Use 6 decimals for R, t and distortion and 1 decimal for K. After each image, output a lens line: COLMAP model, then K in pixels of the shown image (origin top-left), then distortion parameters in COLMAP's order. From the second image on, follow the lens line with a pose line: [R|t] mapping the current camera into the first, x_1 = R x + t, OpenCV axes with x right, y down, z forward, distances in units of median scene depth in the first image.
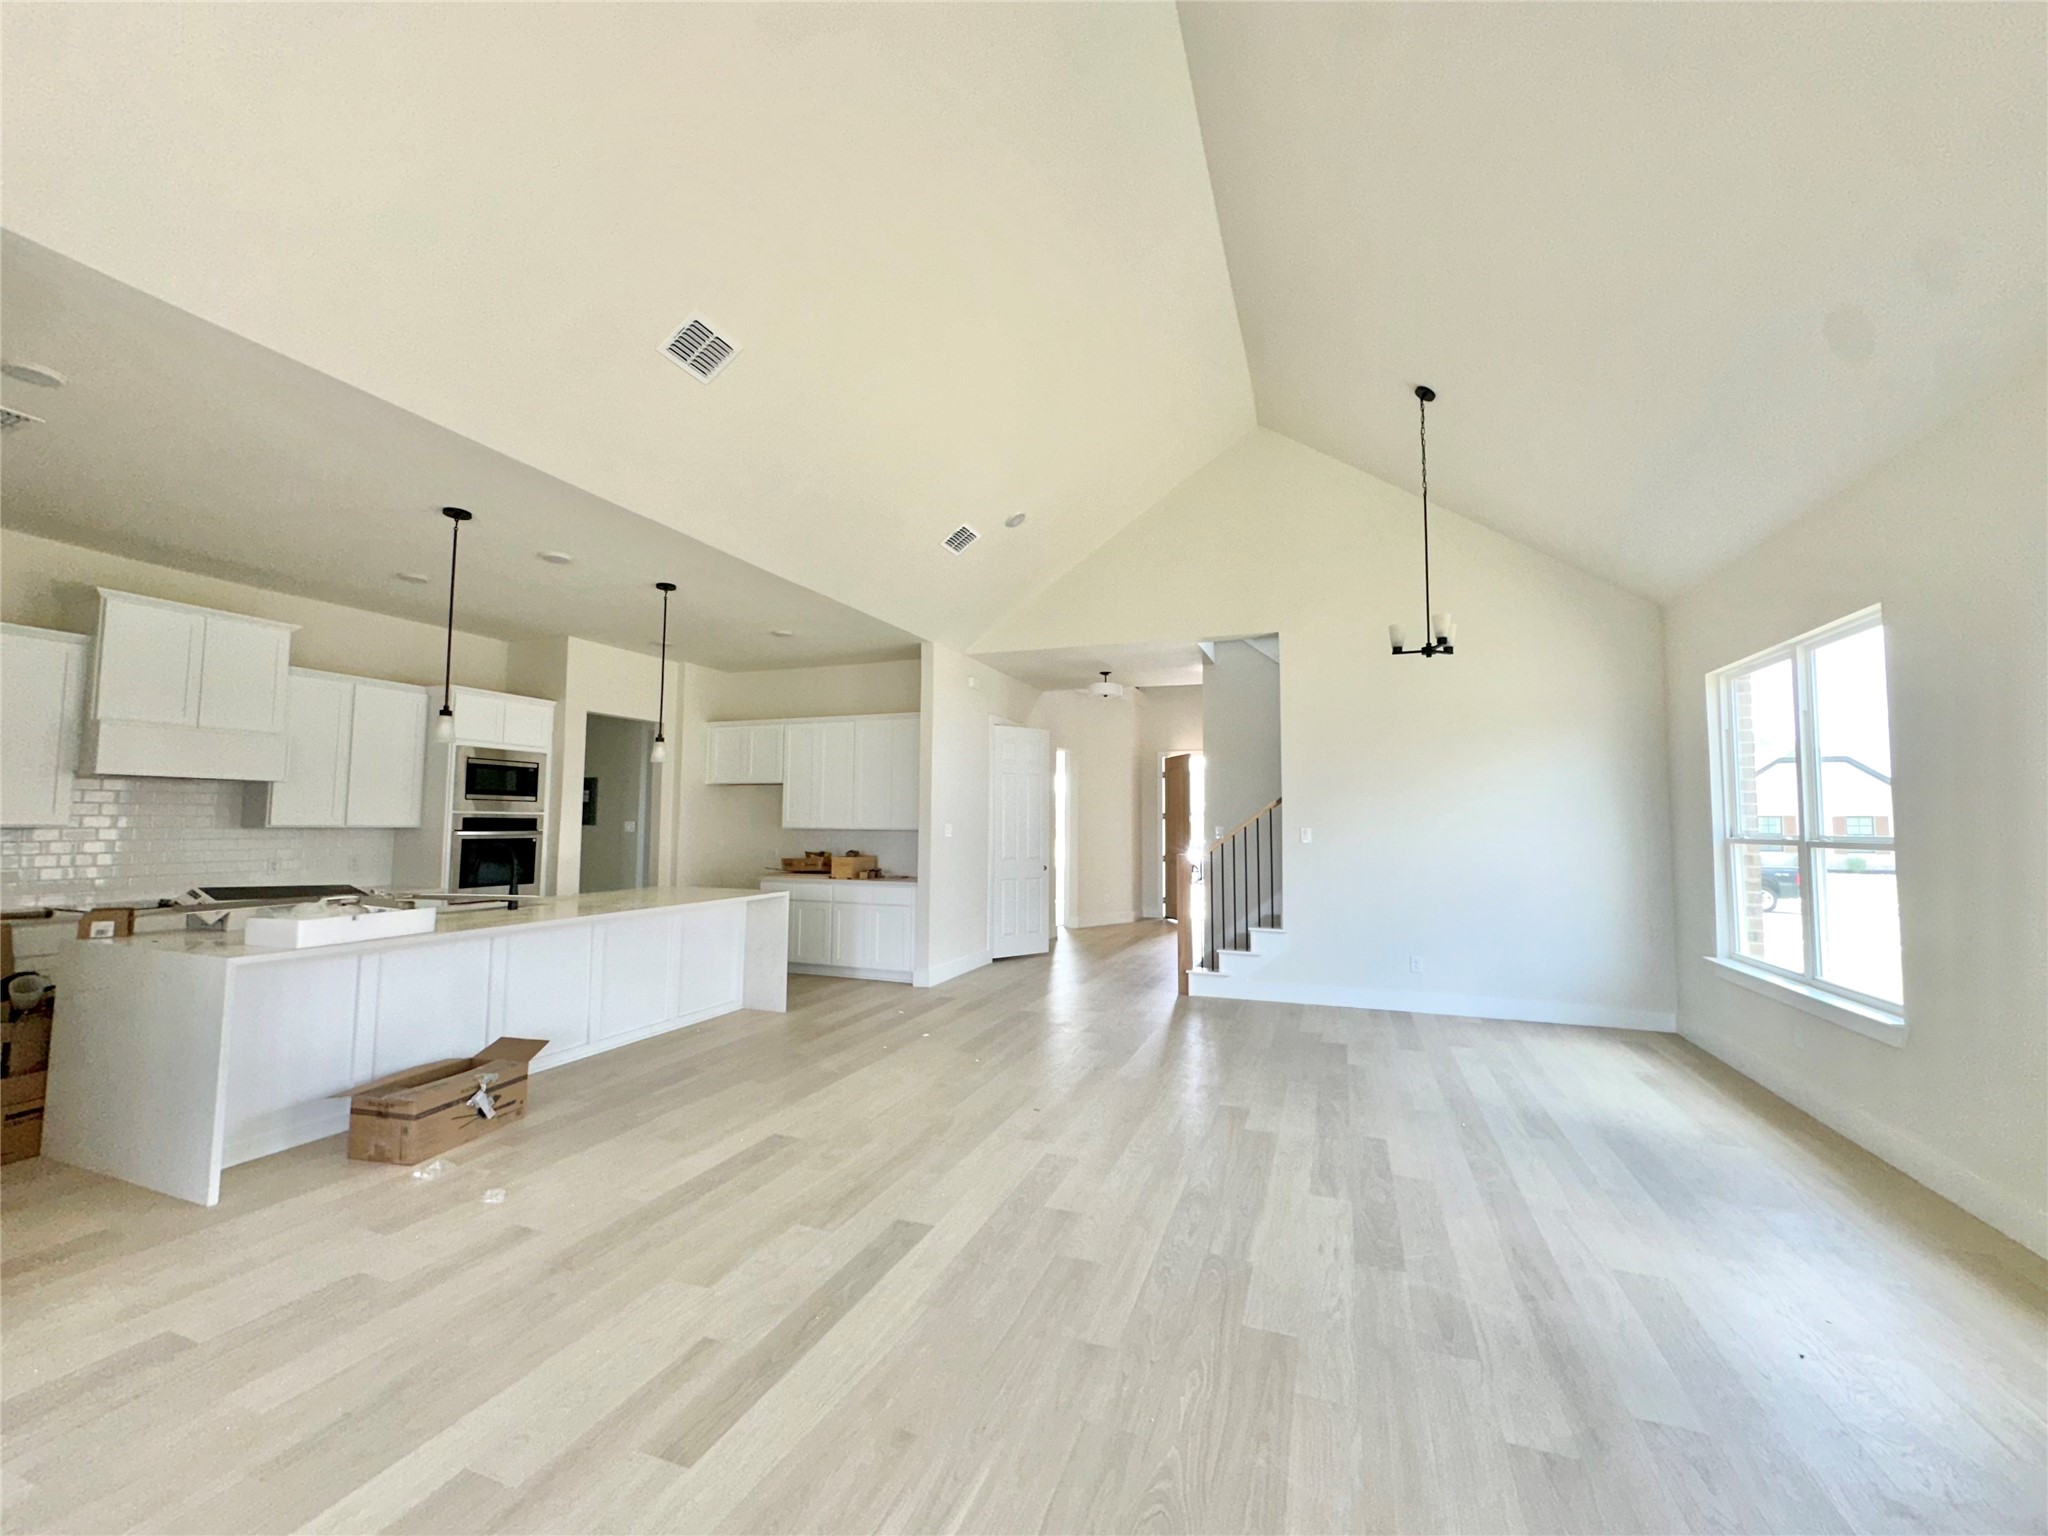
lens RADIAL K [[820.3, 0, 1022.1], [0, 820.3, 768.1], [0, 0, 1]] dist [-0.003504, 0.001353]
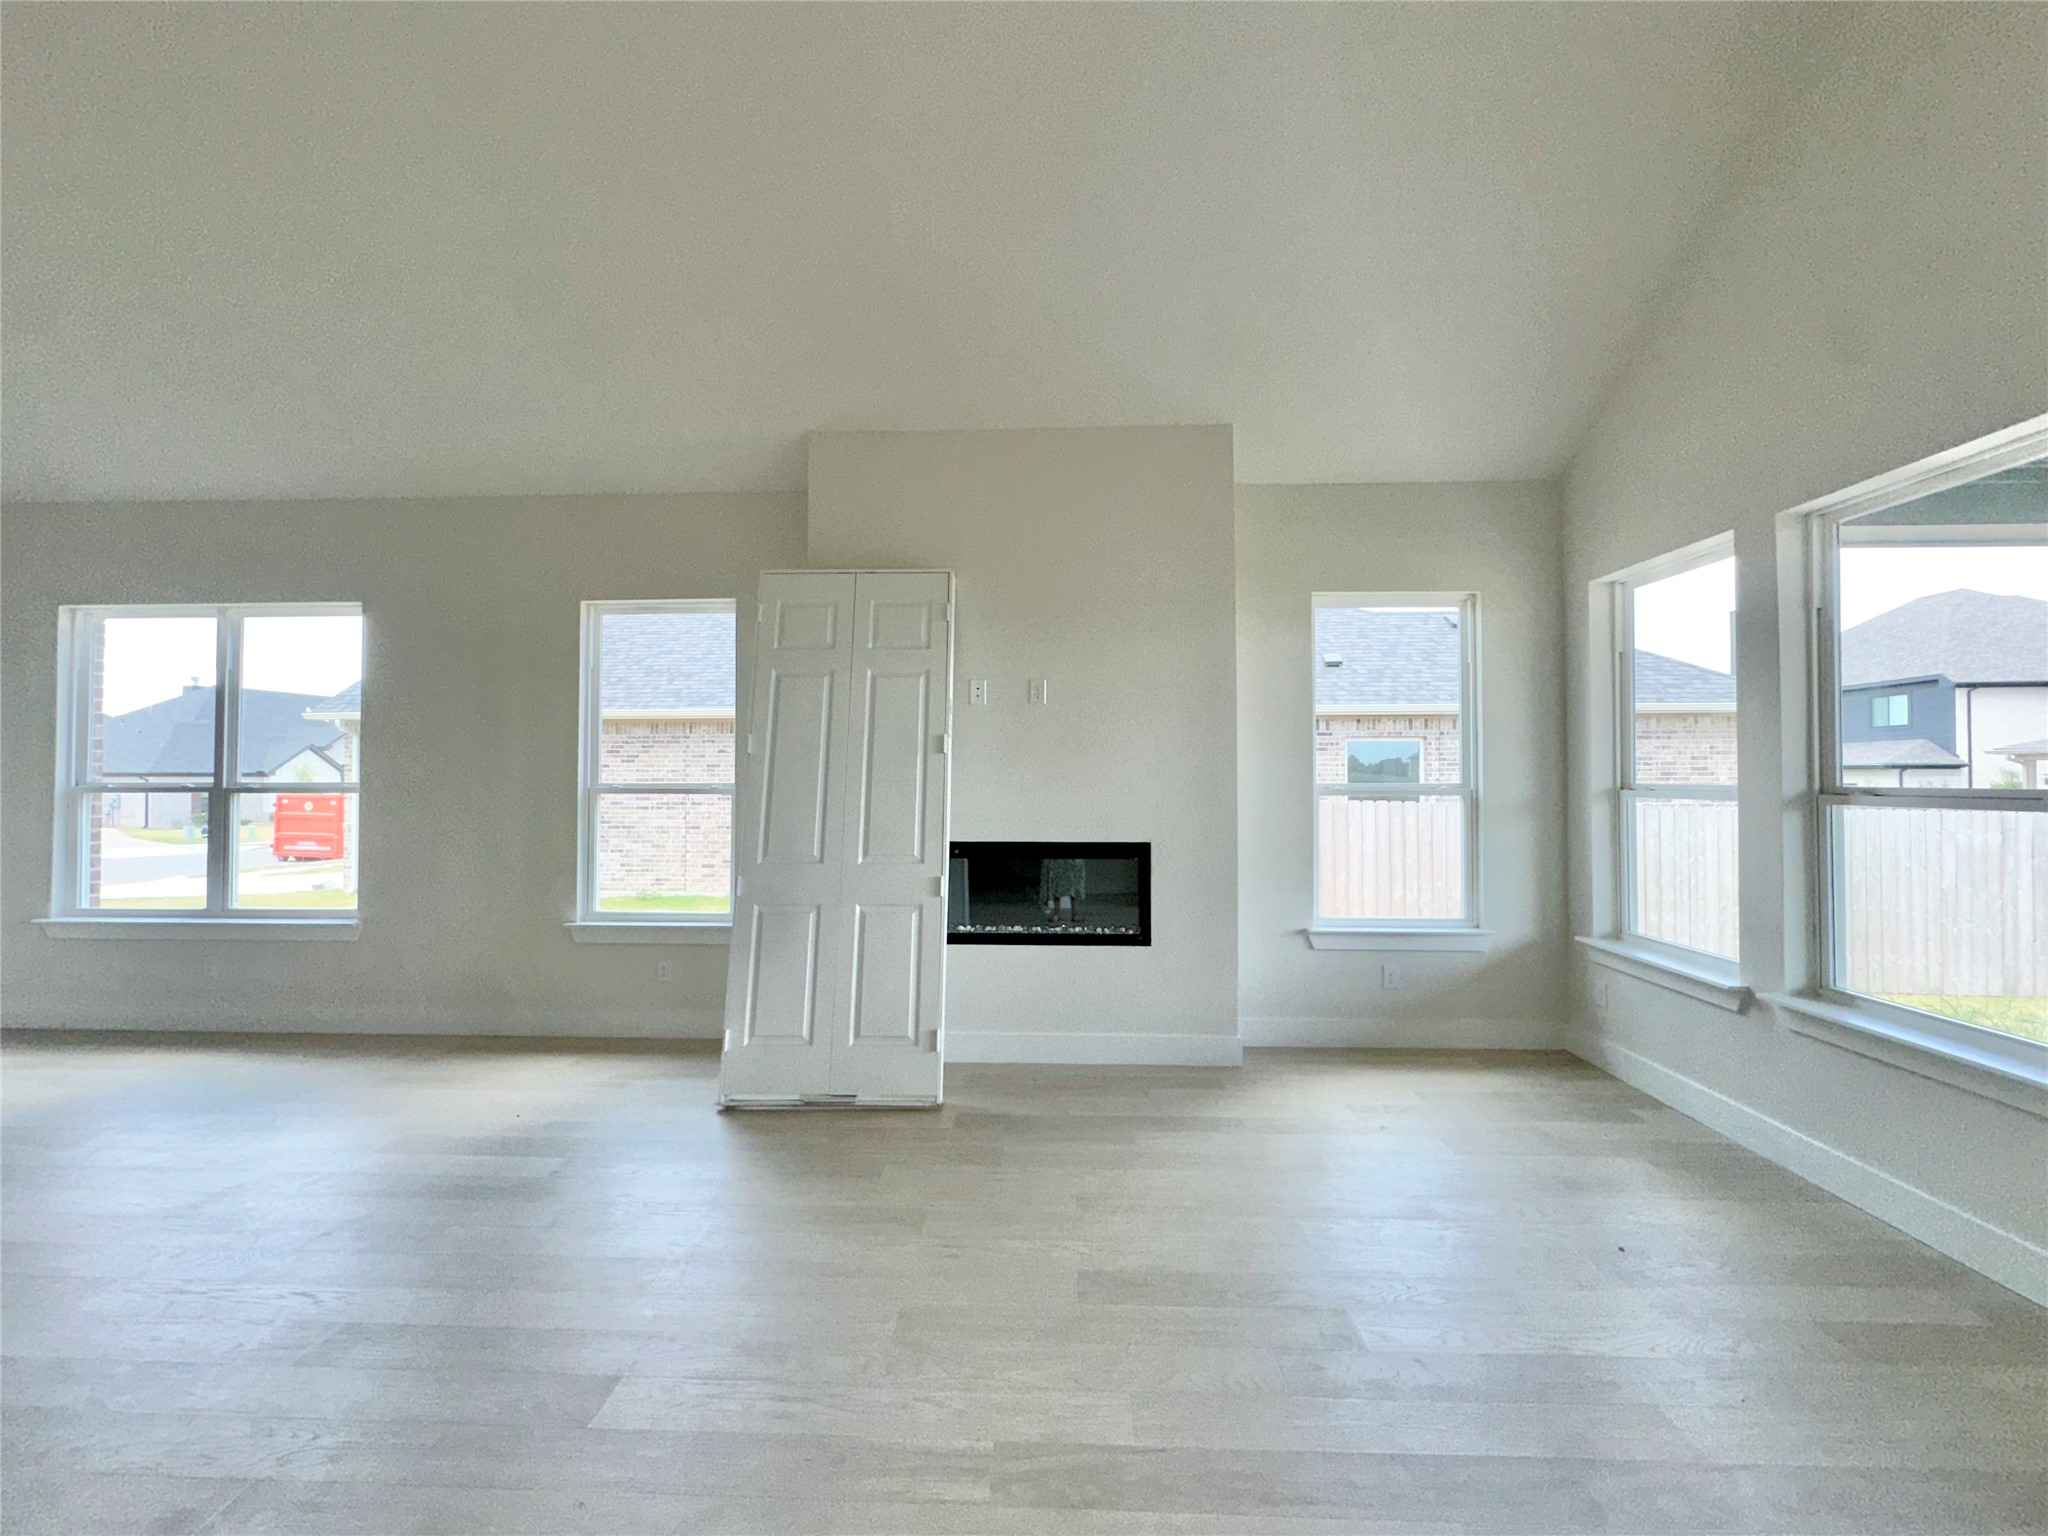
lens RADIAL K [[820.3, 0, 1023.8], [0, 820.3, 767.0], [0, 0, 1]] dist [-0.003504, 0.001353]
pose [[-0.319170, 0.005354, 0.947682, -0.347224], [-0.064849, 0.997517, -0.027476, 0.017238], [-0.945476, -0.070226, -0.318030, 0.272689]]
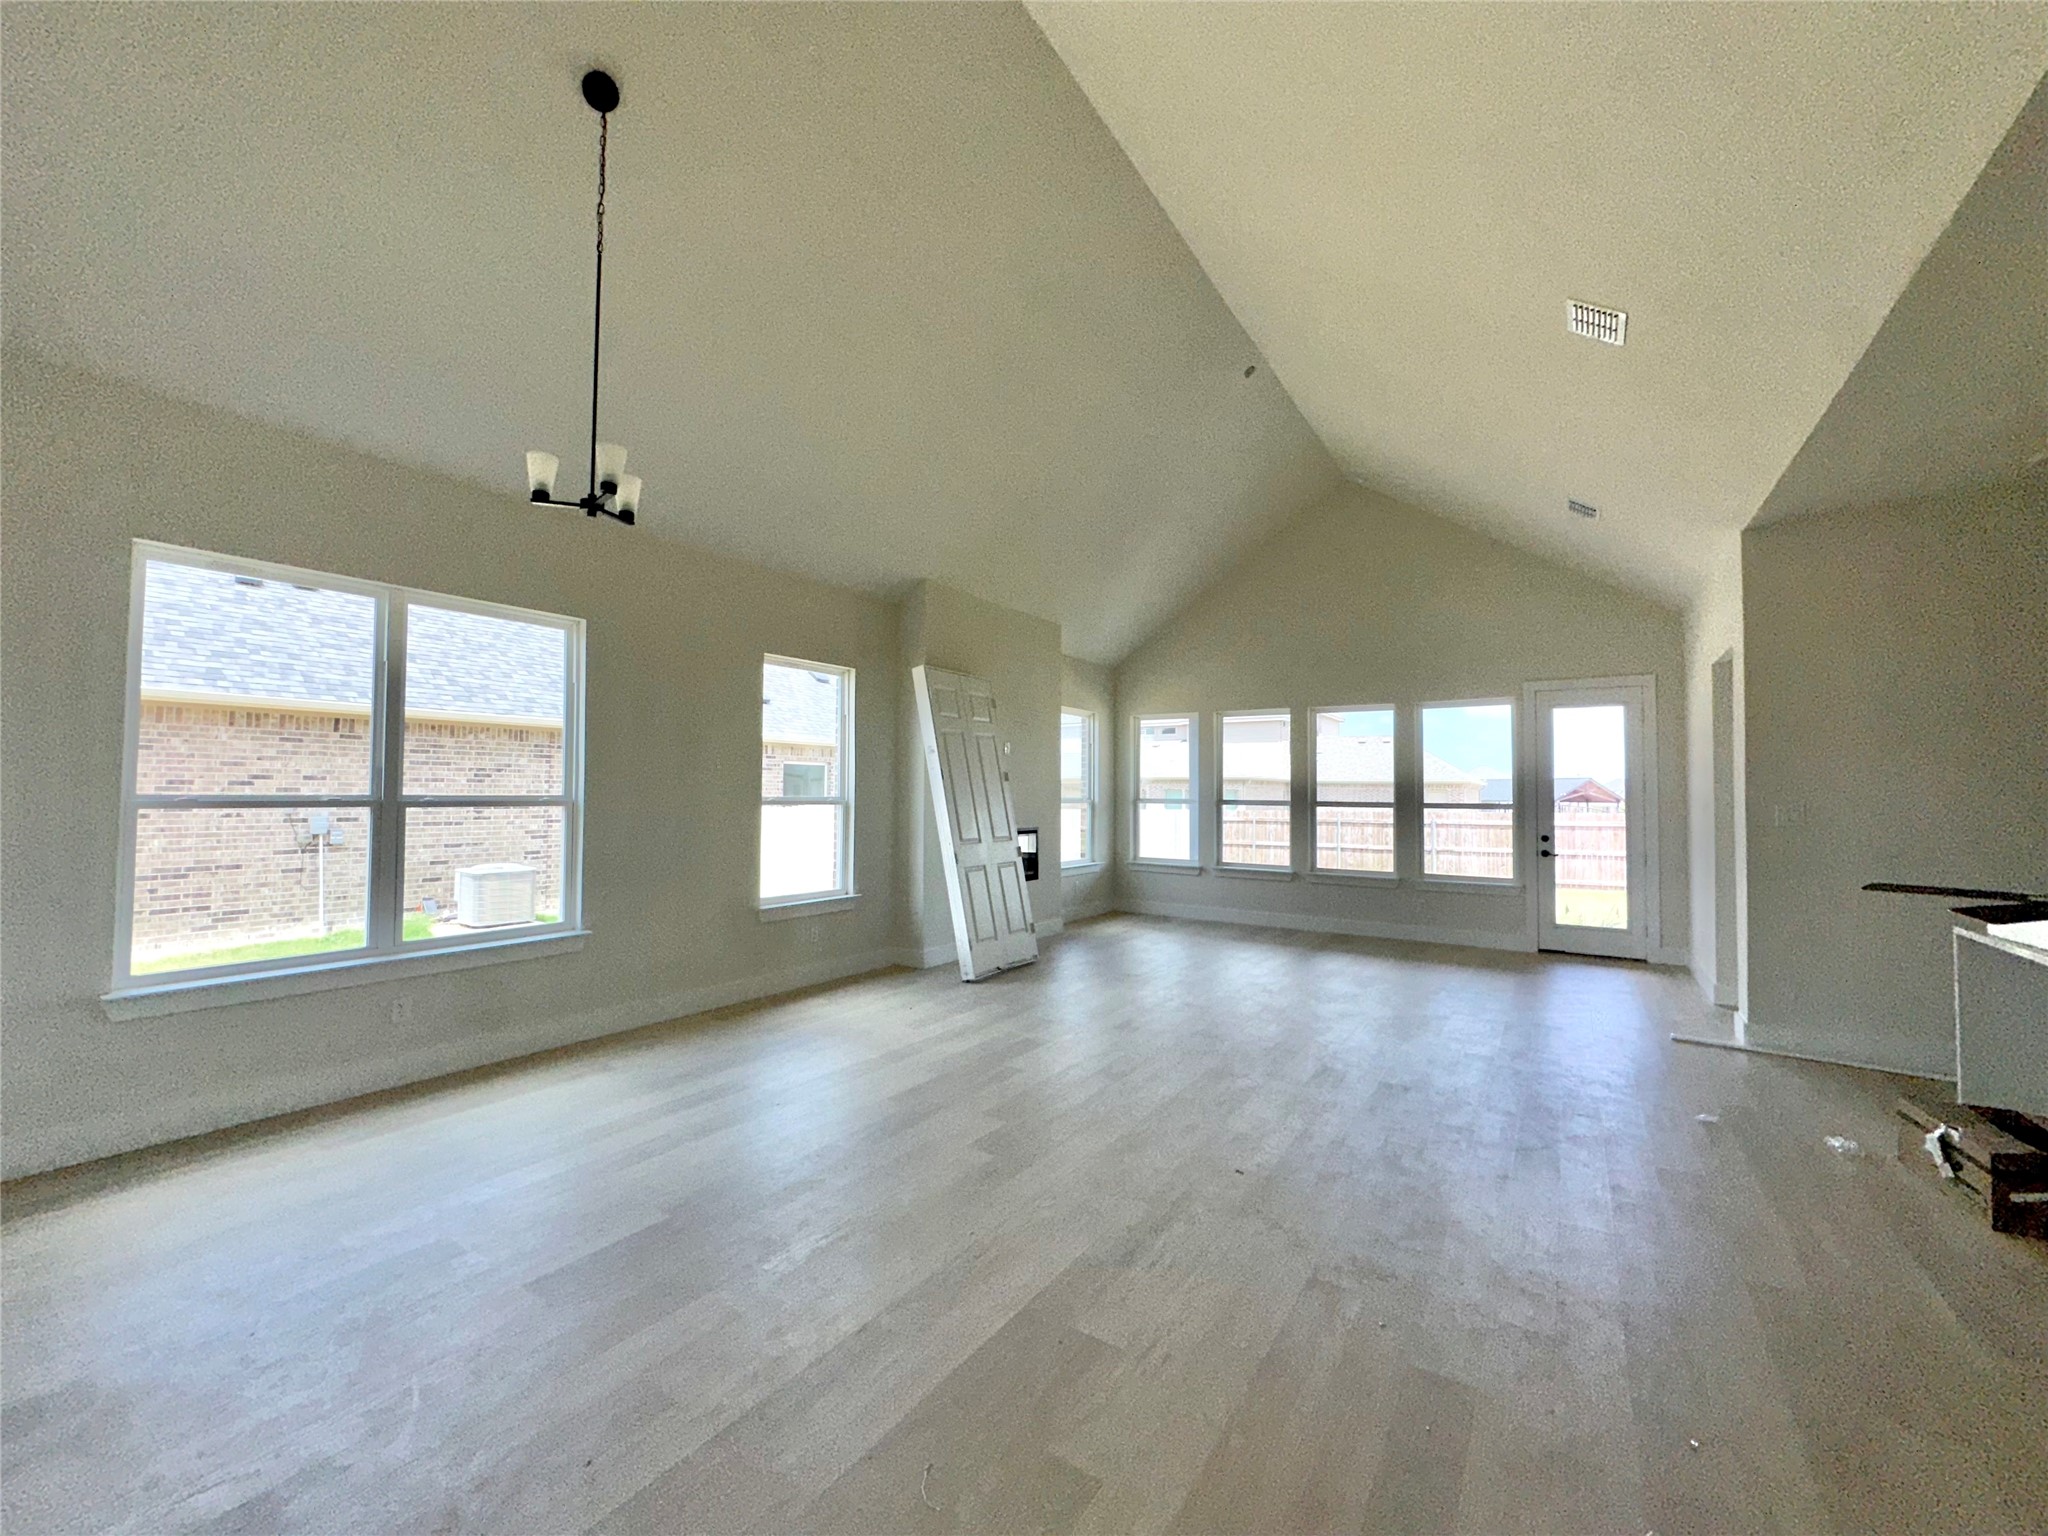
lens RADIAL K [[820.3, 0, 1024.6], [0, 820.3, 767.0], [0, 0, 1]] dist [-0.003504, 0.001353]
pose [[-0.975768, -0.009912, 0.218582, 0.038300], [-0.031354, 0.994998, -0.094844, 0.093915], [-0.216549, -0.099399, -0.971198, 1.427153]]
